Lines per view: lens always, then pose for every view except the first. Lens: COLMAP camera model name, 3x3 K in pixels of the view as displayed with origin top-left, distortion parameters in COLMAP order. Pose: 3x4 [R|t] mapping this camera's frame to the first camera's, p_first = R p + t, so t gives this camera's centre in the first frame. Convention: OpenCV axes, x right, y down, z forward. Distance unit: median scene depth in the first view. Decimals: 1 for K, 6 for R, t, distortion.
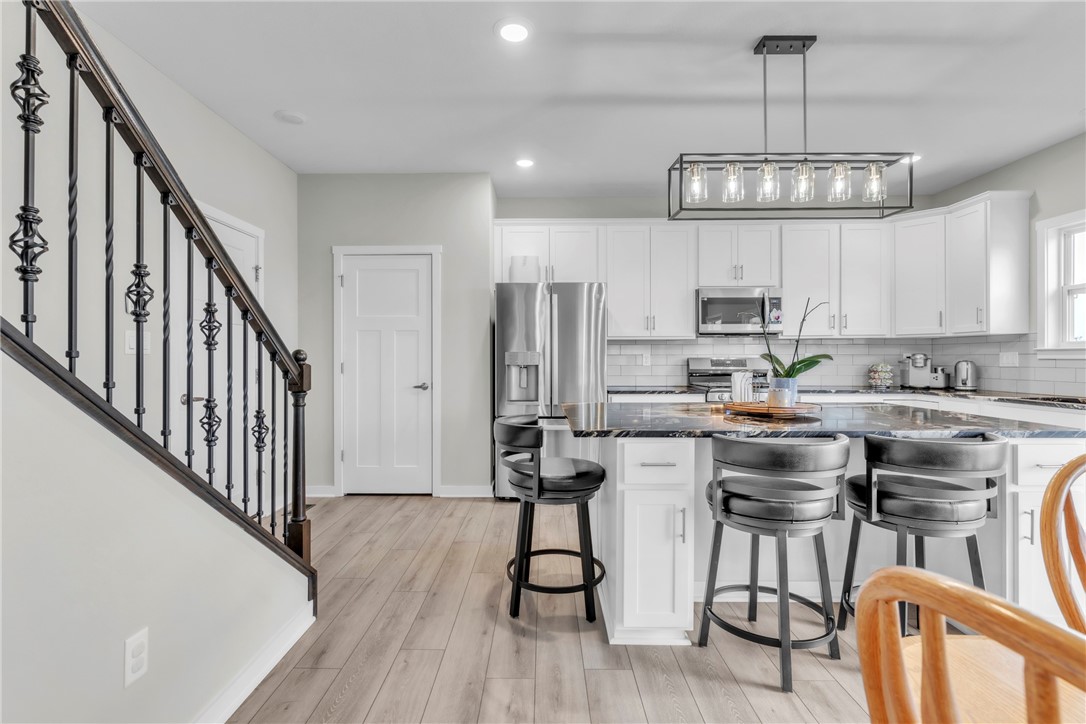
lens RADIAL K [[510.3, 0, 539.6], [0, 510.3, 359.6], [0, 0, 1]] dist [-0.001455, 0.000836]
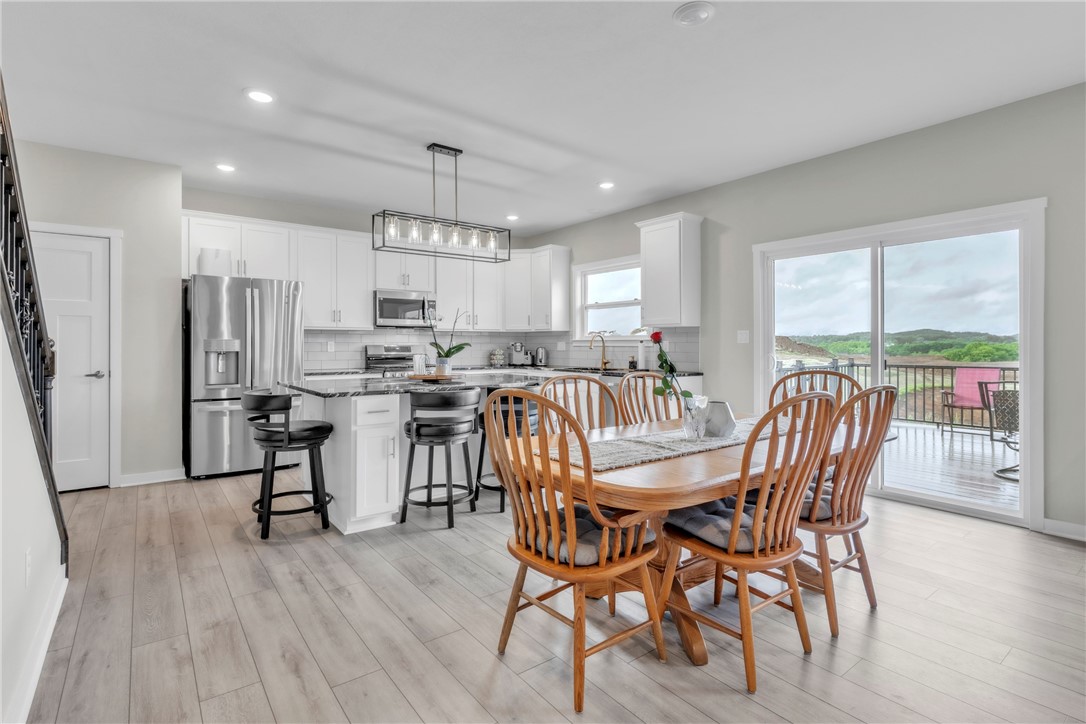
lens RADIAL K [[510.3, 0, 529.1], [0, 510.3, 346.5], [0, 0, 1]] dist [-0.001455, 0.000836]
pose [[0.797865, -0.000492, 0.602835, -0.199861], [0.001094, 0.999999, -0.000631, 0.001492], [-0.602835, 0.001163, 0.797865, -0.317694]]
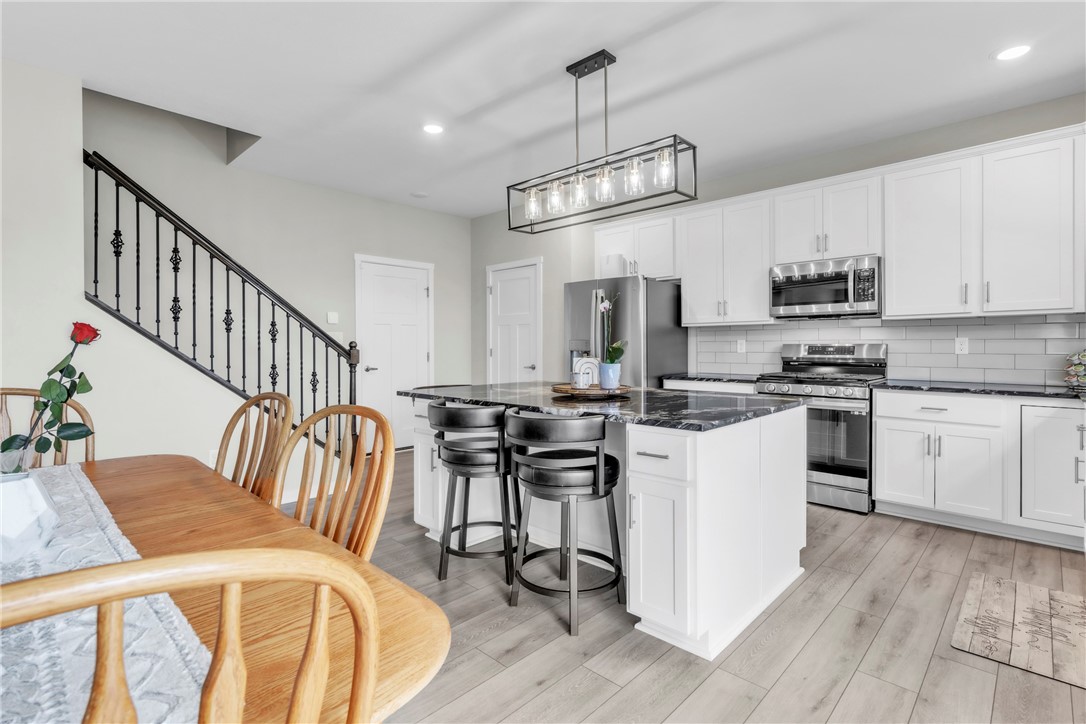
lens RADIAL K [[510.3, 0, 536.6], [0, 510.3, 347.6], [0, 0, 1]] dist [-0.001455, 0.000836]
pose [[0.732328, 0.002261, -0.680949, 0.840208], [-0.000033, 0.999995, 0.003284, -0.000830], [0.680952, -0.002383, 0.732324, 0.072450]]
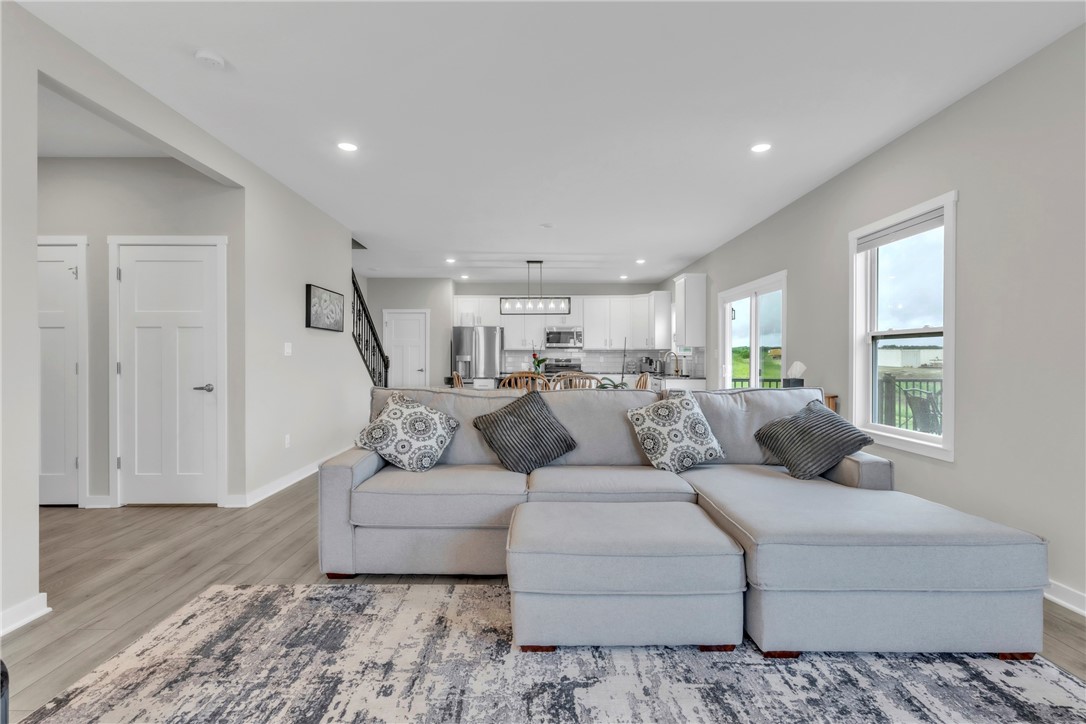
lens RADIAL K [[510.3, 0, 540.6], [0, 510.3, 361.5], [0, 0, 1]] dist [-0.001455, 0.000836]
pose [[0.999837, 0.004973, 0.017368, 0.337086], [-0.005019, 0.999984, 0.002624, 0.005512], [-0.017355, -0.002711, 0.999846, -1.649211]]
